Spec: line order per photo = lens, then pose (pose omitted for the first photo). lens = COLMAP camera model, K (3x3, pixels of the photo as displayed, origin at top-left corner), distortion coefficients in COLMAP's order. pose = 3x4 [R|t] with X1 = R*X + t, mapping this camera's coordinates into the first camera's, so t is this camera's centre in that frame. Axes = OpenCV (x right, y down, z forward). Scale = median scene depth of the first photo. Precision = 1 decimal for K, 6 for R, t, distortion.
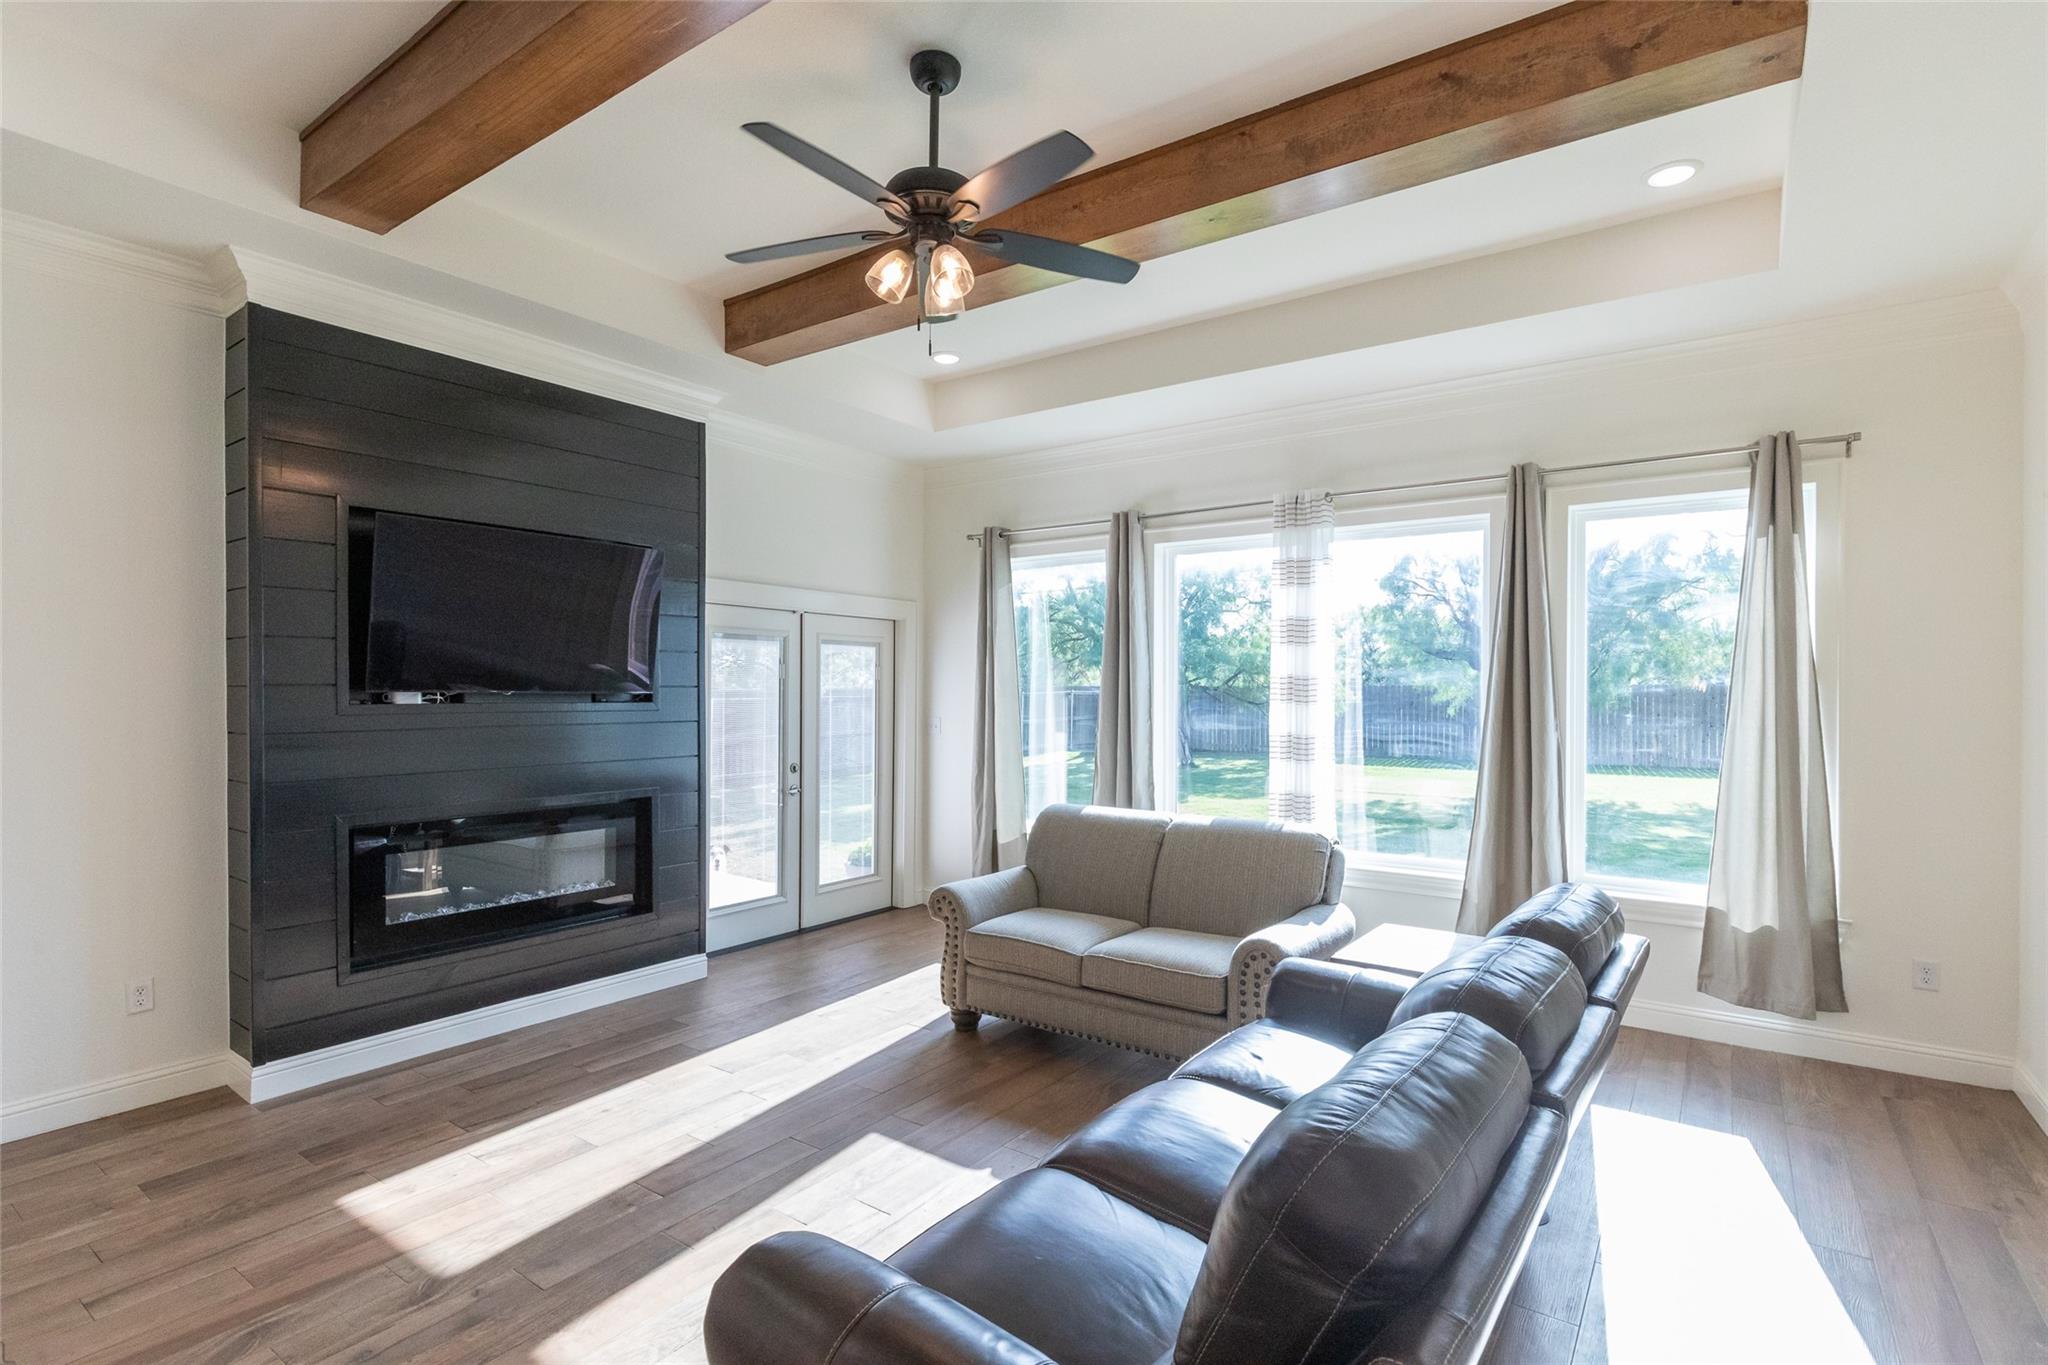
lens RADIAL K [[969.8, 0, 1024.0], [0, 969.8, 682.5], [0, 0, 1]] dist [0.003575, 0.000660]
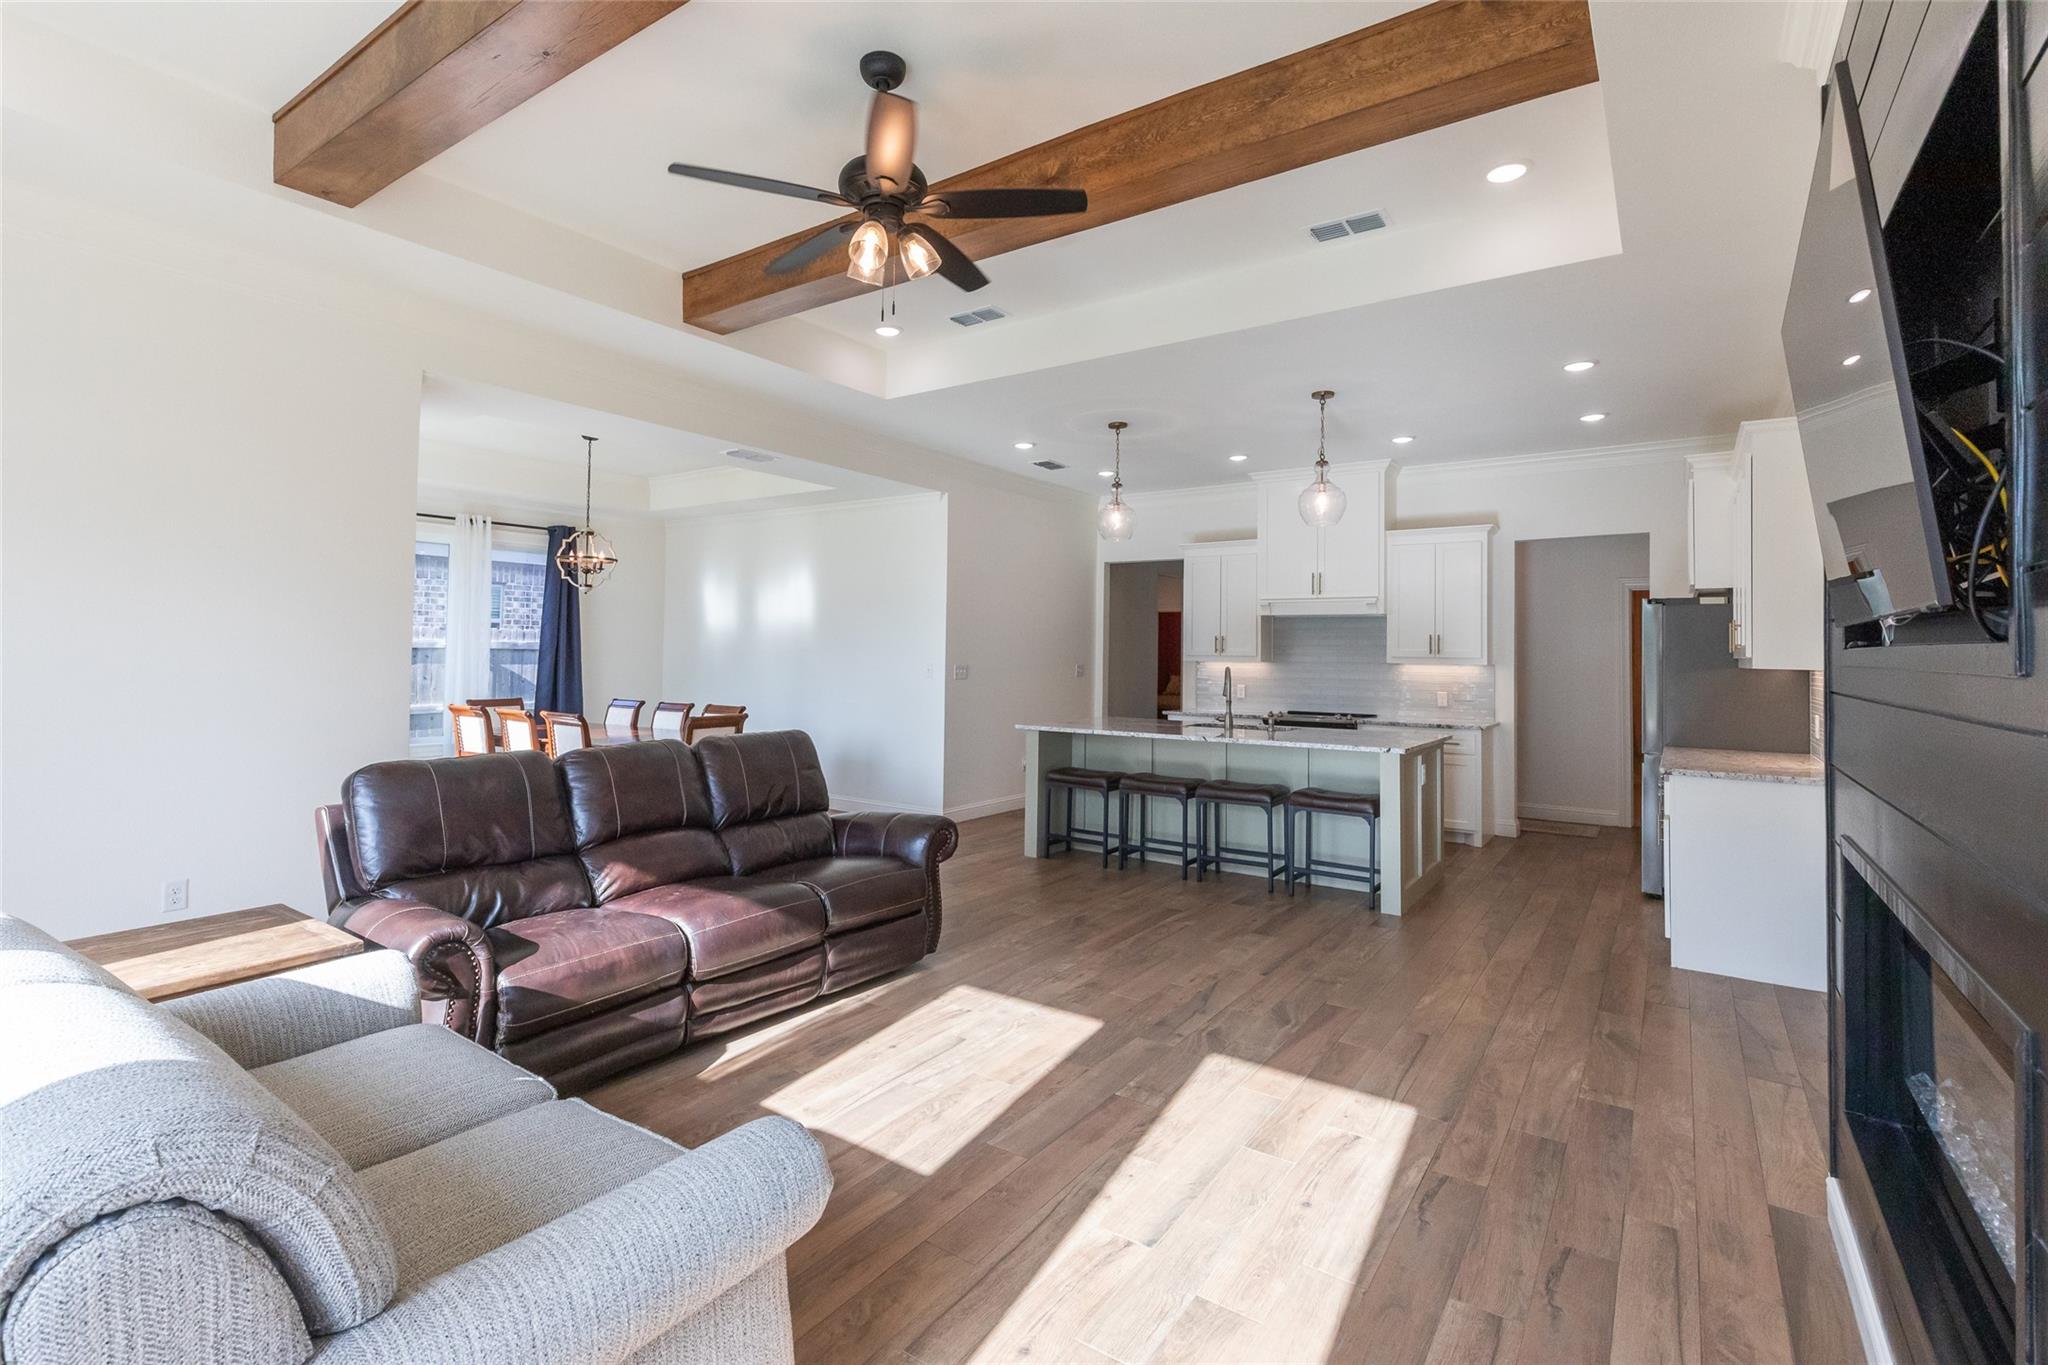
lens RADIAL K [[939.3, 0, 1015.6], [0, 939.3, 680.9], [0, 0, 1]] dist [0.002185, 0.000548]
pose [[-0.999736, -0.019839, -0.011619, -0.149573], [-0.020188, 0.999324, 0.030713, 0.025649], [0.011002, 0.030939, -0.999461, 1.276622]]
